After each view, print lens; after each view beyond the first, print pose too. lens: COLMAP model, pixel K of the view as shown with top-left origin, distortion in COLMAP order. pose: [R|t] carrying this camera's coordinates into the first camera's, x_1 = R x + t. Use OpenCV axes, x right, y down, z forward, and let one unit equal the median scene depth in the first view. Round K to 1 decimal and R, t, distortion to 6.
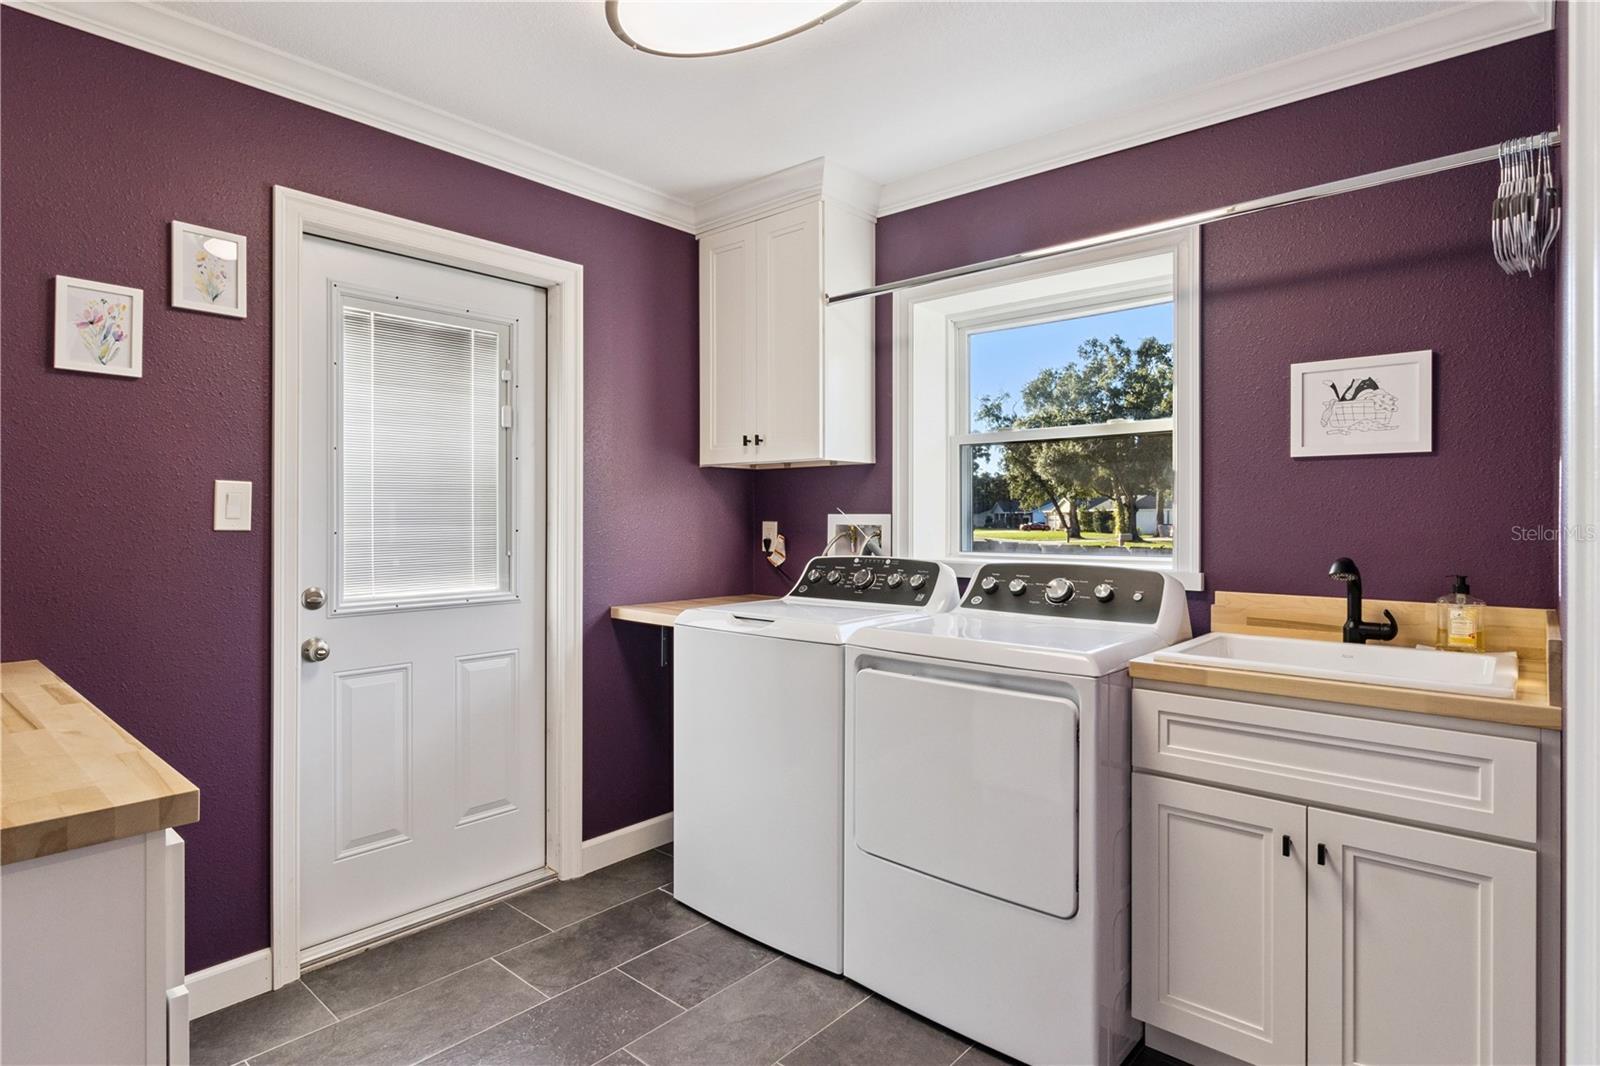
lens RADIAL K [[869.1, 0, 805.0], [0, 869.1, 530.4], [0, 0, 1]] dist [0.007268, -0.000538]
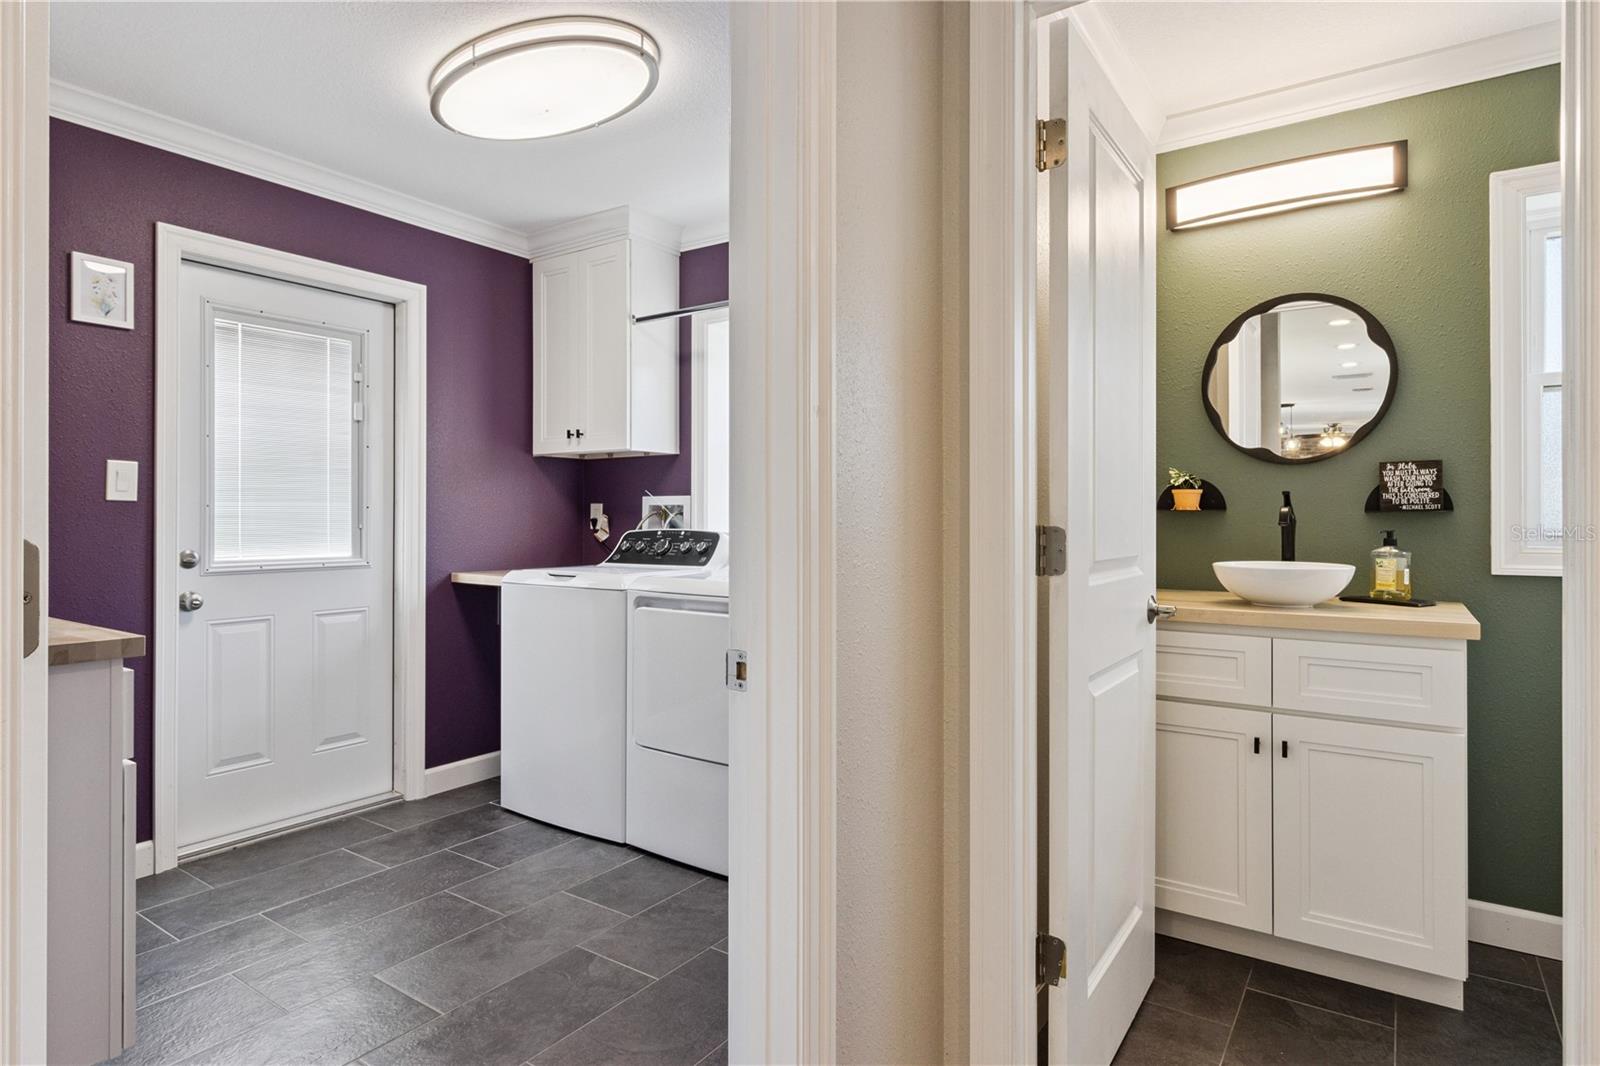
lens RADIAL K [[869.1, 0, 786.5], [0, 869.1, 523.4], [0, 0, 1]] dist [0.007268, -0.000538]
pose [[0.993612, -0.000824, 0.112844, 0.121061], [0.001459, 0.999984, -0.005543, 0.034581], [-0.112837, 0.005672, 0.993597, -0.288672]]
